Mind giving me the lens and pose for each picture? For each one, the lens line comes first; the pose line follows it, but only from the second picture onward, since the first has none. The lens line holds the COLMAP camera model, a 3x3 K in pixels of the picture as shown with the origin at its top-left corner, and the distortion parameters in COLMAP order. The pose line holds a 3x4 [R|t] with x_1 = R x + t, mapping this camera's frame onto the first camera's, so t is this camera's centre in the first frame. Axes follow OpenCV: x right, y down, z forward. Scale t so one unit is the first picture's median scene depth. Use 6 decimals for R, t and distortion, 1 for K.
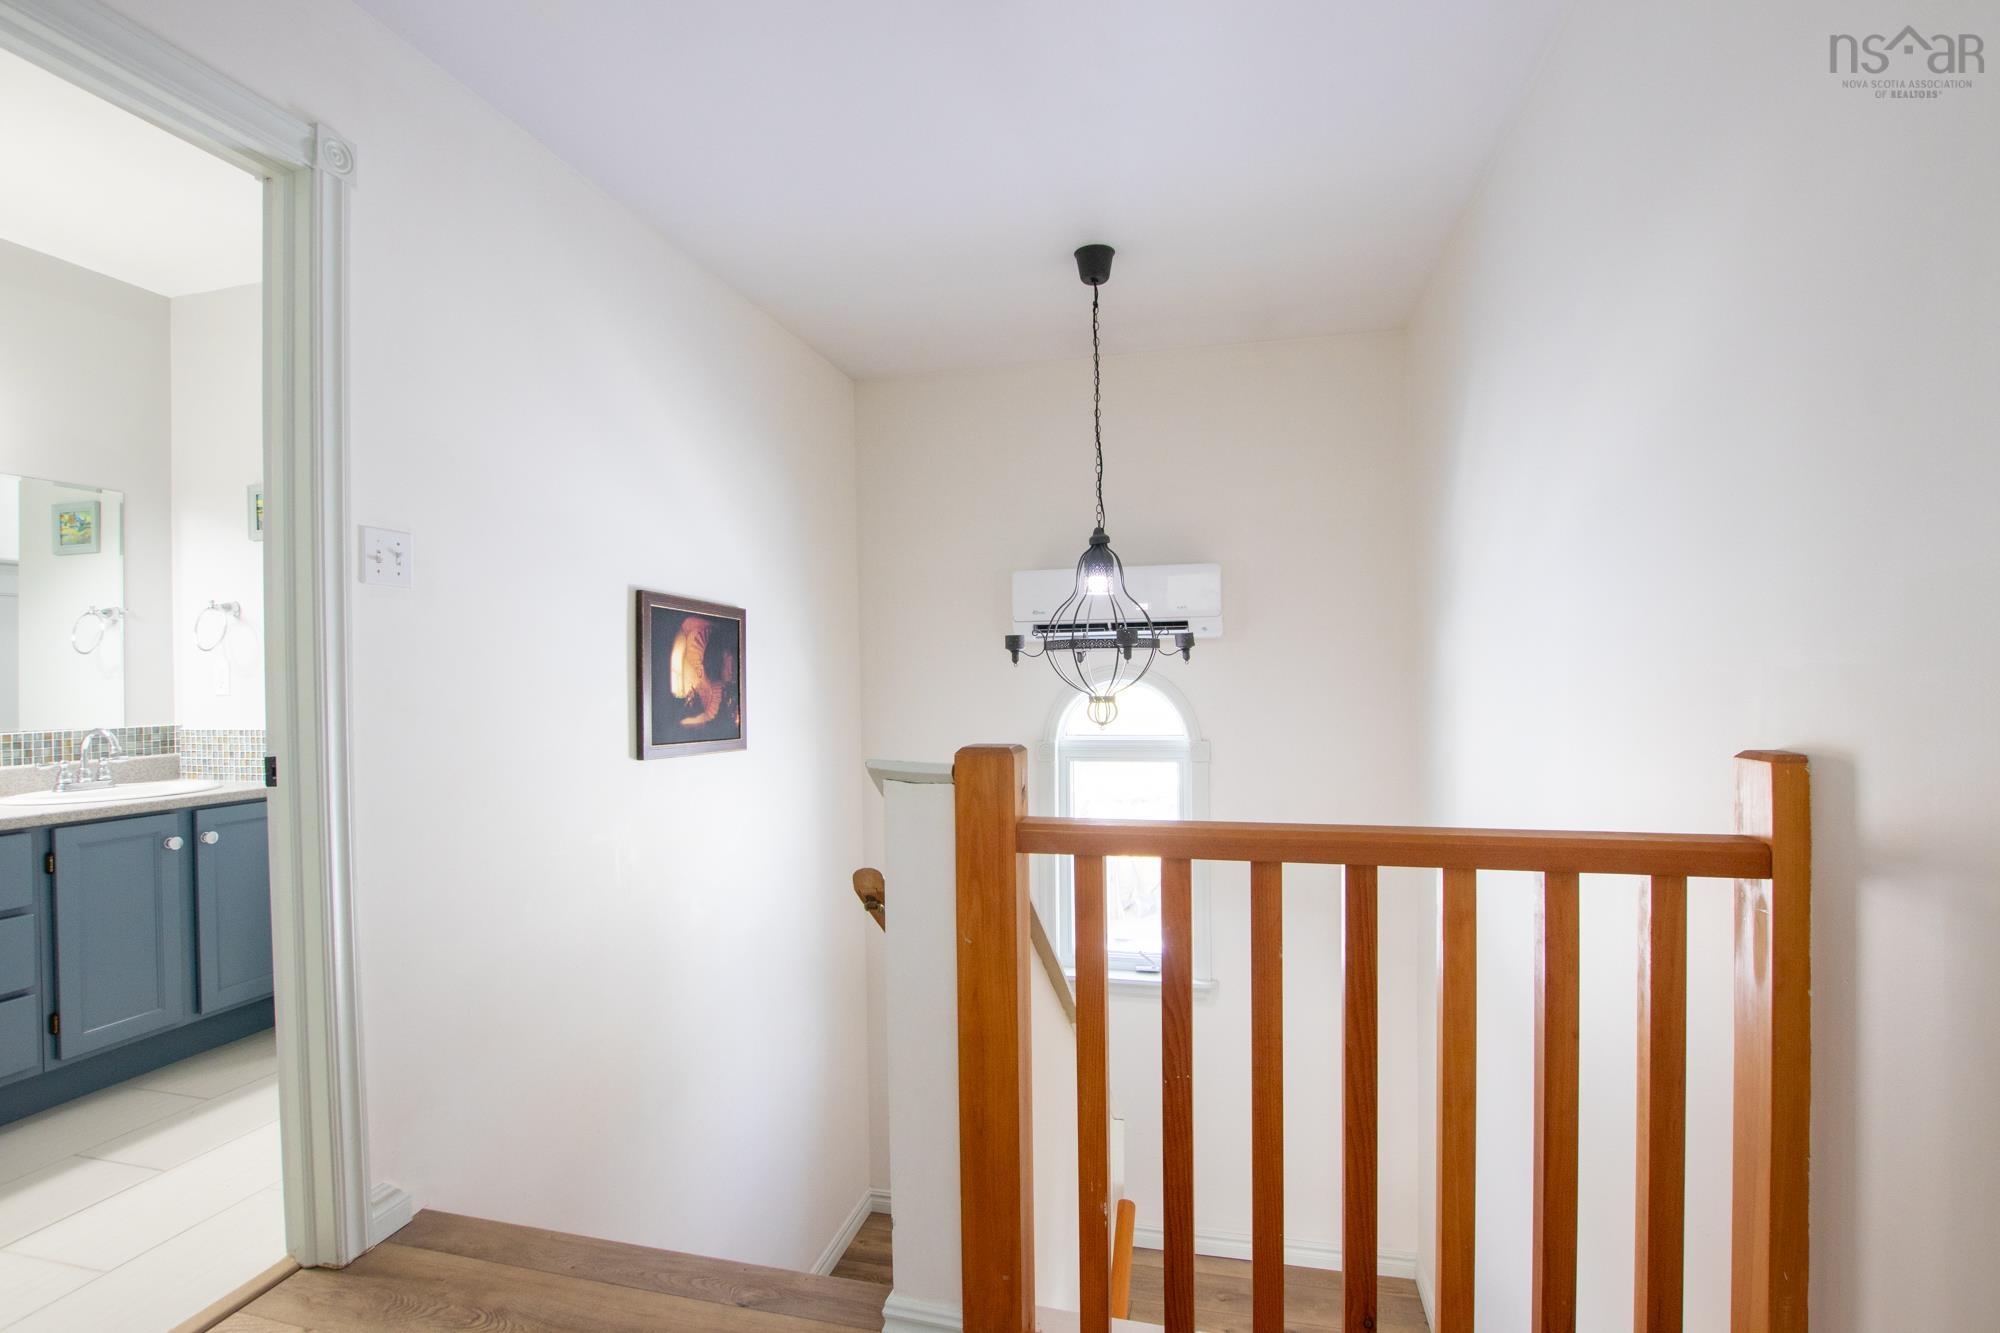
lens RADIAL K [[909.2, 0, 1005.1], [0, 909.2, 674.7], [0, 0, 1]] dist [-0.040500, 0.006212]
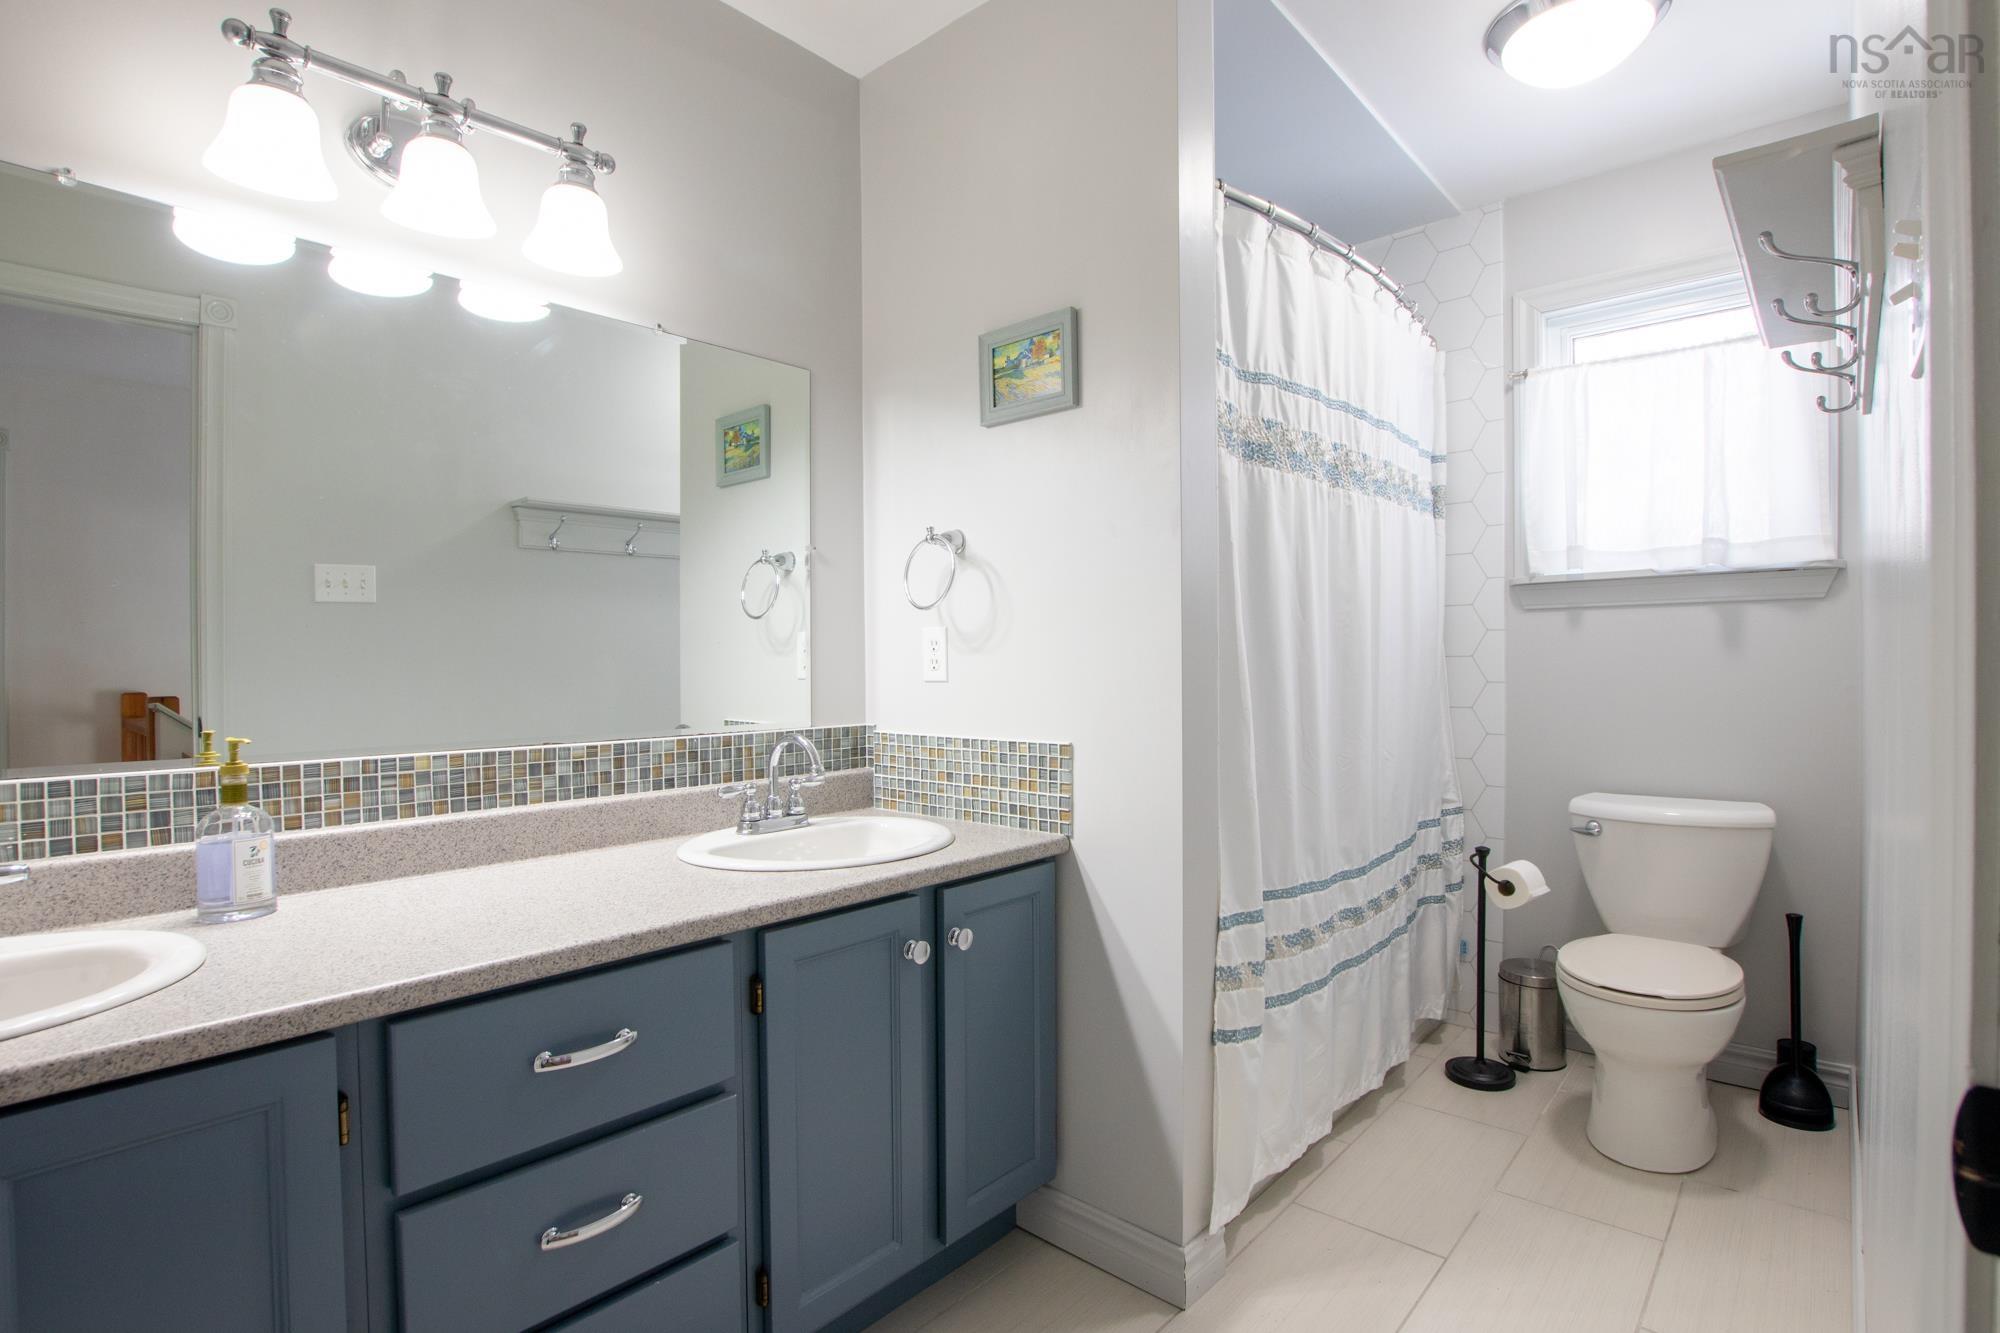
lens RADIAL K [[909.2, 0, 1005.1], [0, 909.2, 674.7], [0, 0, 1]] dist [-0.040500, 0.006212]
pose [[0.891412, 0.014953, -0.452948, -0.606404], [-0.006358, 0.999770, 0.020493, 0.005475], [0.453150, -0.015388, 0.891301, 0.492566]]
